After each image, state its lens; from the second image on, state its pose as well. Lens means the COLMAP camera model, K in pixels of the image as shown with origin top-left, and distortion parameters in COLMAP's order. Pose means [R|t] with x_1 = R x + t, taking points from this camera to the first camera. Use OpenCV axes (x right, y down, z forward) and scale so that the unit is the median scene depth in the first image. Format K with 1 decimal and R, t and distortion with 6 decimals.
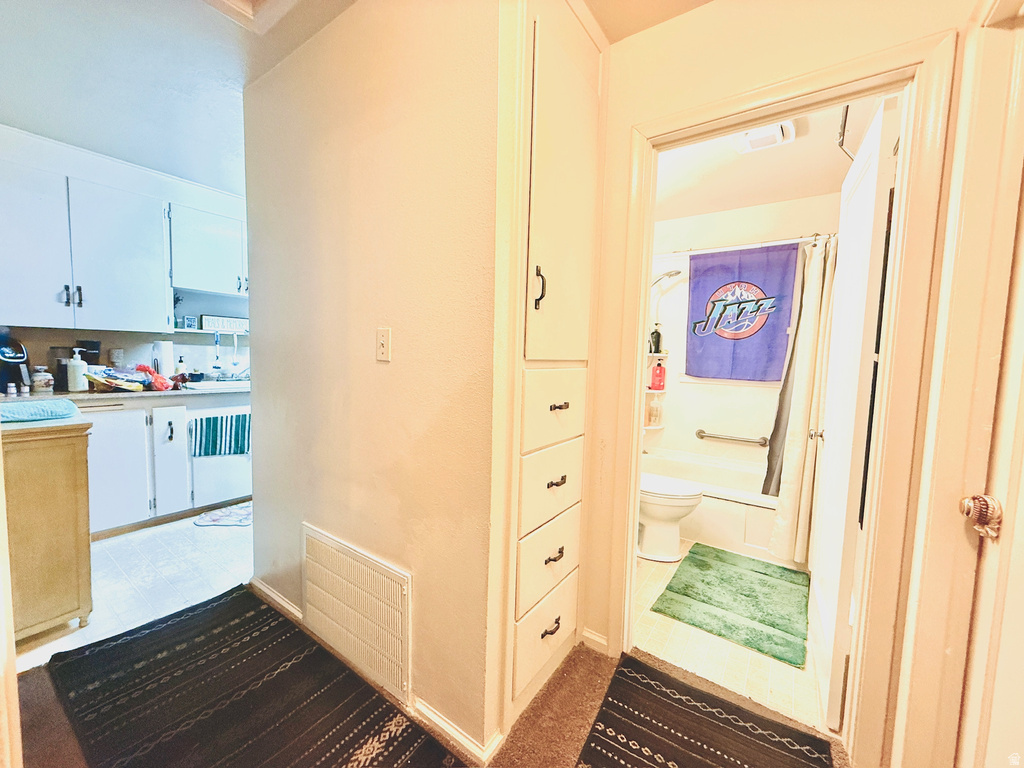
lens RADIAL K [[407.4, 0, 508.8], [0, 407.4, 386.1], [0, 0, 1]] dist [0.001268, -0.000459]
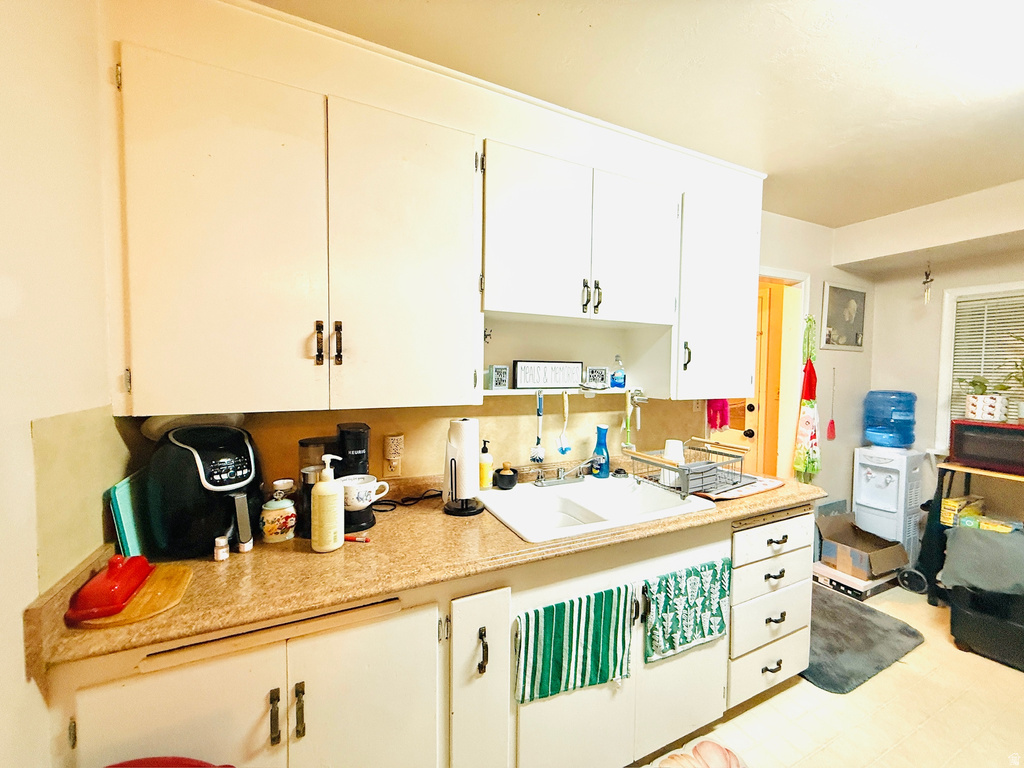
lens RADIAL K [[407.4, 0, 507.8], [0, 407.4, 383.2], [0, 0, 1]] dist [0.001268, -0.000459]
pose [[0.871038, -0.007357, -0.491161, -0.572819], [-0.019584, 0.998573, -0.049688, -0.135689], [0.490825, 0.052899, 0.869651, 0.607255]]
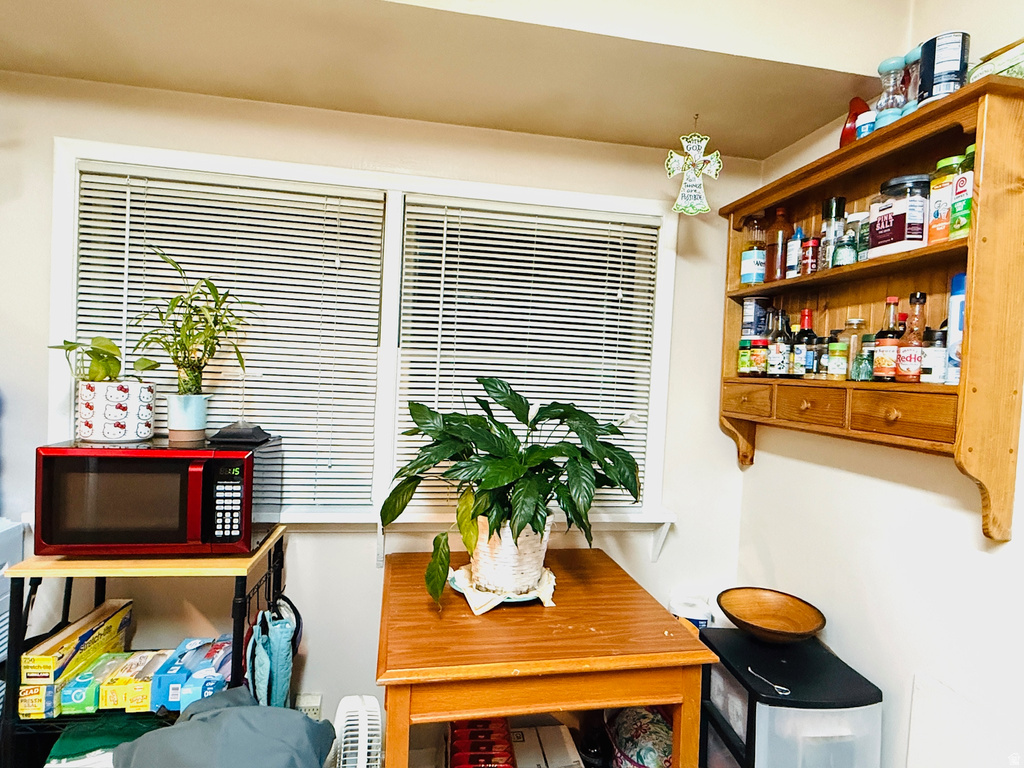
lens RADIAL K [[571.0, 0, 509.9], [0, 571.0, 387.3], [0, 0, 1]] dist [0.001561, -0.001030]
pose [[0.701684, -0.028755, 0.711908, -0.237002], [0.037243, 0.999300, 0.003655, -0.156363], [-0.711514, 0.023950, 0.702263, 1.221626]]
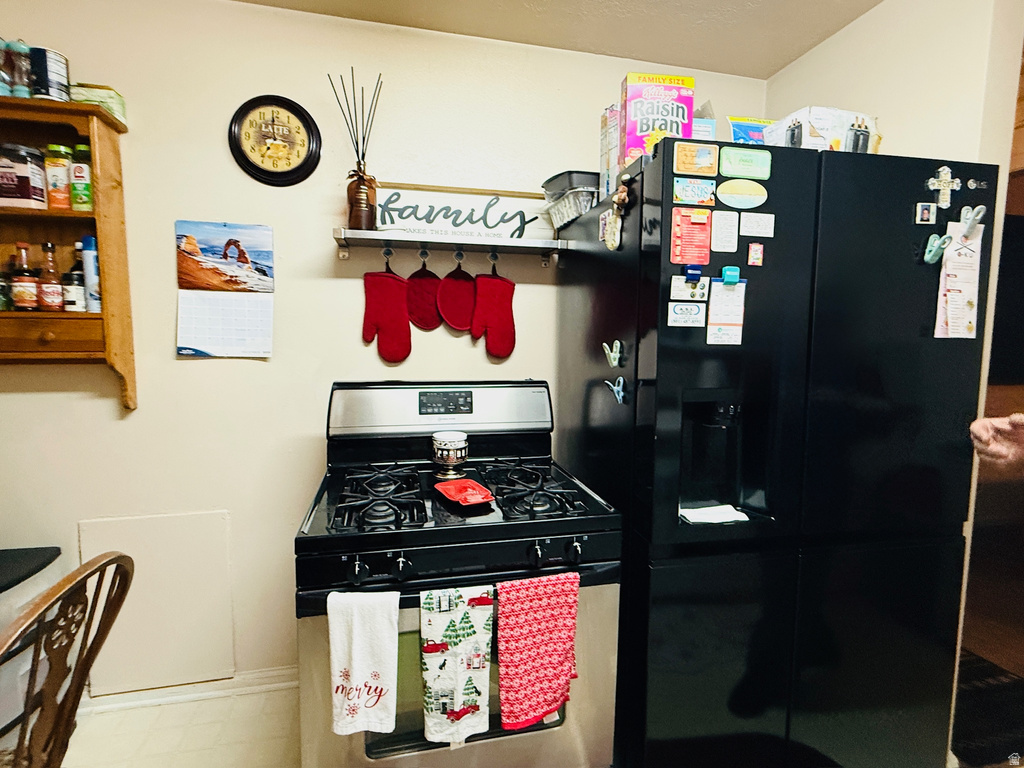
lens RADIAL K [[498.2, 0, 507.6], [0, 498.2, 381.7], [0, 0, 1]] dist [-0.000840, 0.000267]
pose [[-0.745643, -0.102207, 0.658461, -0.406605], [0.019648, 0.984365, 0.175043, -0.156427], [-0.666056, 0.143457, -0.731976, 1.394098]]
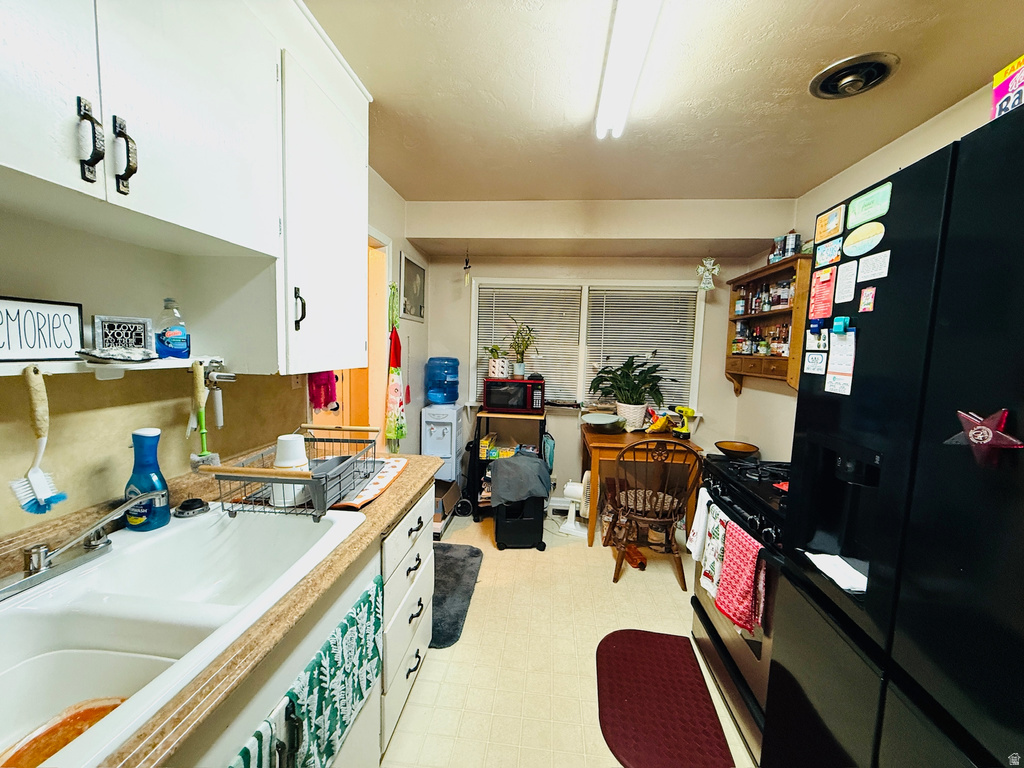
lens RADIAL K [[407.4, 0, 511.8], [0, 407.4, 384.9], [0, 0, 1]] dist [0.001268, -0.000459]
pose [[0.868811, -0.055104, 0.492069, -0.665235], [0.041384, 0.998392, 0.038736, -0.142573], [-0.493412, -0.013290, 0.869694, 0.812671]]
